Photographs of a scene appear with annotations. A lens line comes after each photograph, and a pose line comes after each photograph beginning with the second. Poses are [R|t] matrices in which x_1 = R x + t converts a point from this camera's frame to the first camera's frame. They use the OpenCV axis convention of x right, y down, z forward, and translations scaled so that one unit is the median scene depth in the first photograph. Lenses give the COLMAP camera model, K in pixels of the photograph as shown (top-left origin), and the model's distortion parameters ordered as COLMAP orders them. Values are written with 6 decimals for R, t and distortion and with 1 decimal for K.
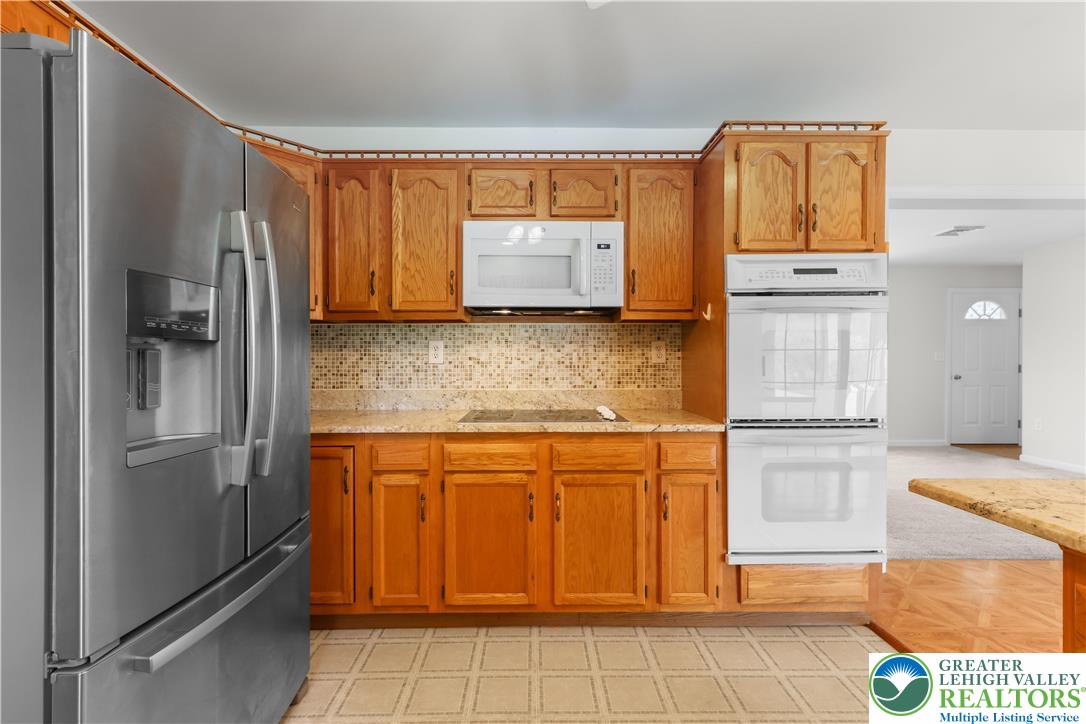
lens RADIAL K [[498.7, 0, 538.5], [0, 498.7, 363.1], [0, 0, 1]] dist [-0.000230, 0.000560]
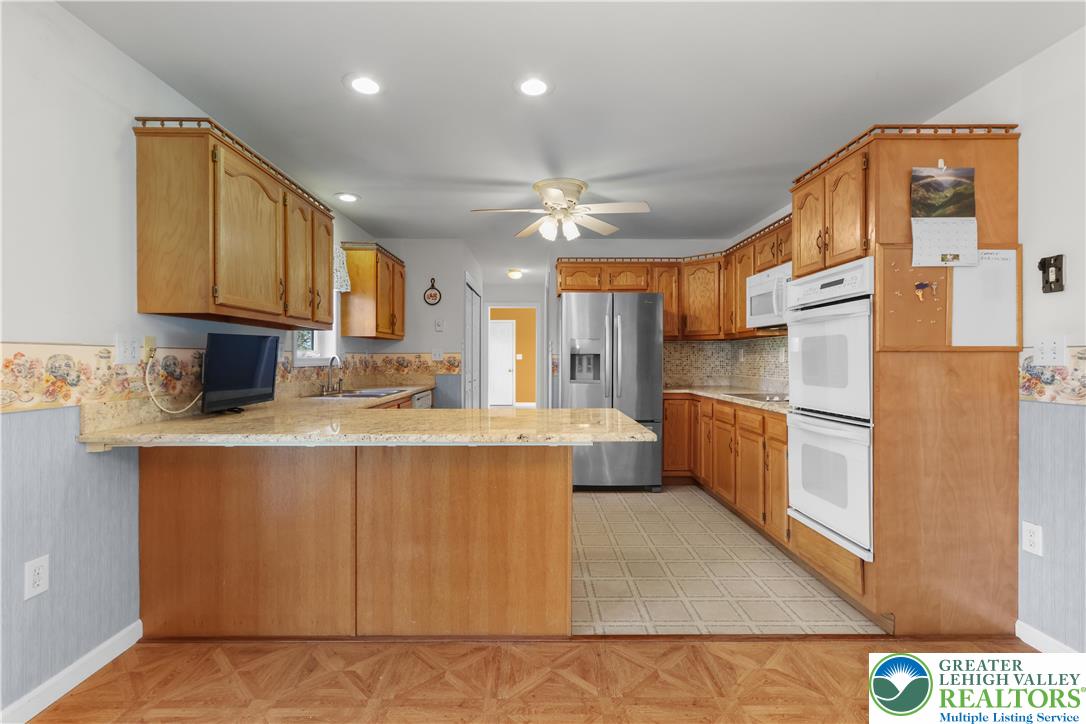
lens RADIAL K [[502.5, 0, 543.0], [0, 502.5, 362.0], [0, 0, 1]] dist [-0.000161, 0.000088]
pose [[0.006908, 0.007164, -0.999950, 1.689669], [-0.008027, 0.999943, 0.007109, -0.007595], [0.999944, 0.007978, 0.006965, 0.325515]]
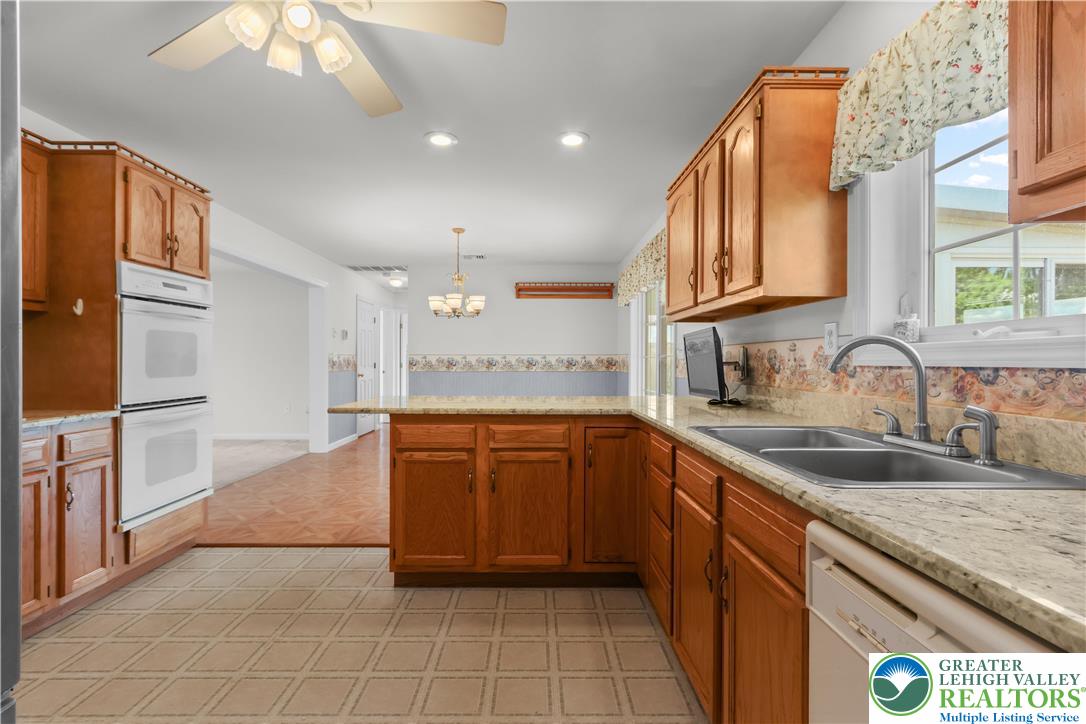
lens RADIAL K [[493.5, 0, 537.3], [0, 493.5, 360.6], [0, 0, 1]] dist [0.001024, 0.000728]
pose [[0.005334, 0.000774, 0.999985, -0.732878], [0.006717, 0.999977, -0.000809, 0.017533], [-0.999963, 0.006721, 0.005329, 0.040237]]
